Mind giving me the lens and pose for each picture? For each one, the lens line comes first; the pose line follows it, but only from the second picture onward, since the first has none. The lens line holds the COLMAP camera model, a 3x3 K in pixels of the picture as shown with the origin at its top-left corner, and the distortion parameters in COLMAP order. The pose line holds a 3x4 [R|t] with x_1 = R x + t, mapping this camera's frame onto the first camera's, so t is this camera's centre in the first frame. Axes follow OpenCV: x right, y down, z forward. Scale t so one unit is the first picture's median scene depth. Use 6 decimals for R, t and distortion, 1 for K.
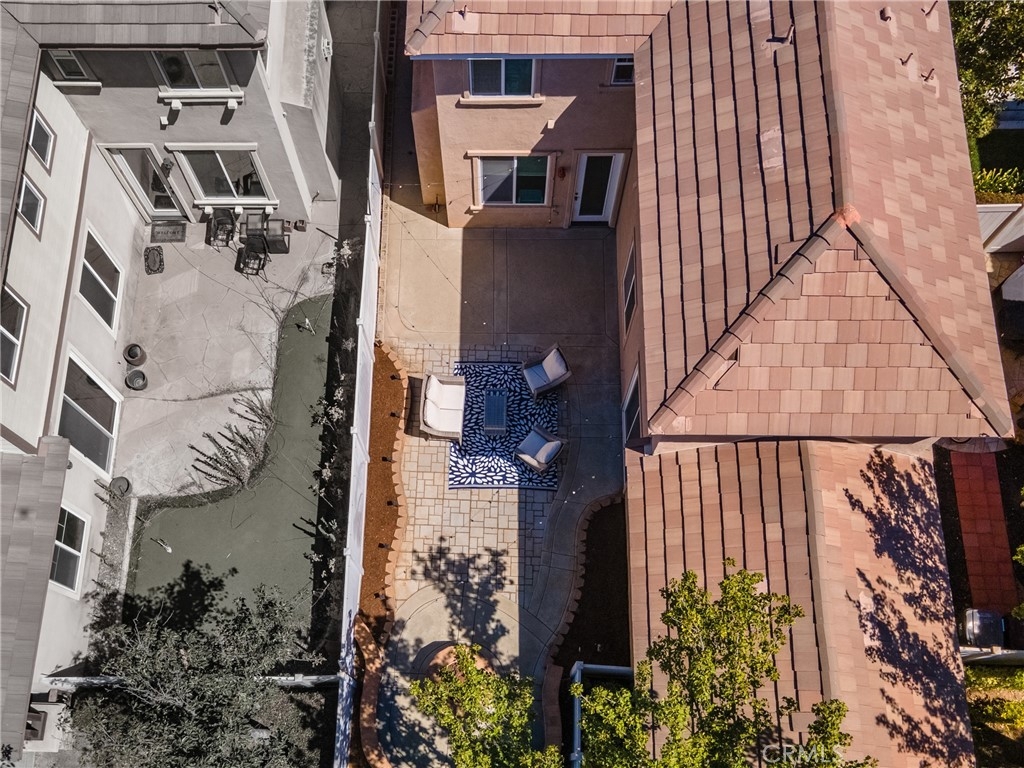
lens RADIAL K [[1042.4, 0, 512.0], [0, 1042.4, 384.0], [0, 0, 1]] dist [0.005664, 0.098179]
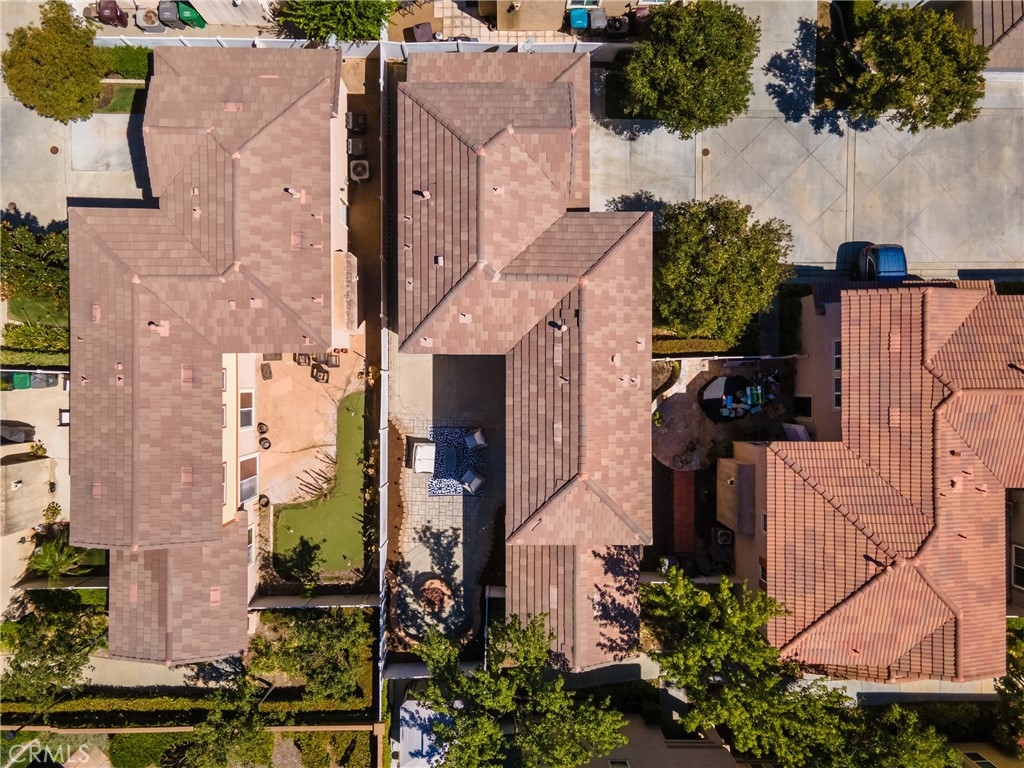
lens RADIAL K [[791.5, 0, 548.7], [0, 791.5, 382.7], [0, 0, 1]] dist [0.010512, 0.003524]
pose [[0.997620, -0.010792, 0.068103, 0.074592], [-0.007876, 0.963376, 0.268037, -0.557167], [-0.068502, -0.267935, 0.960999, -0.465268]]
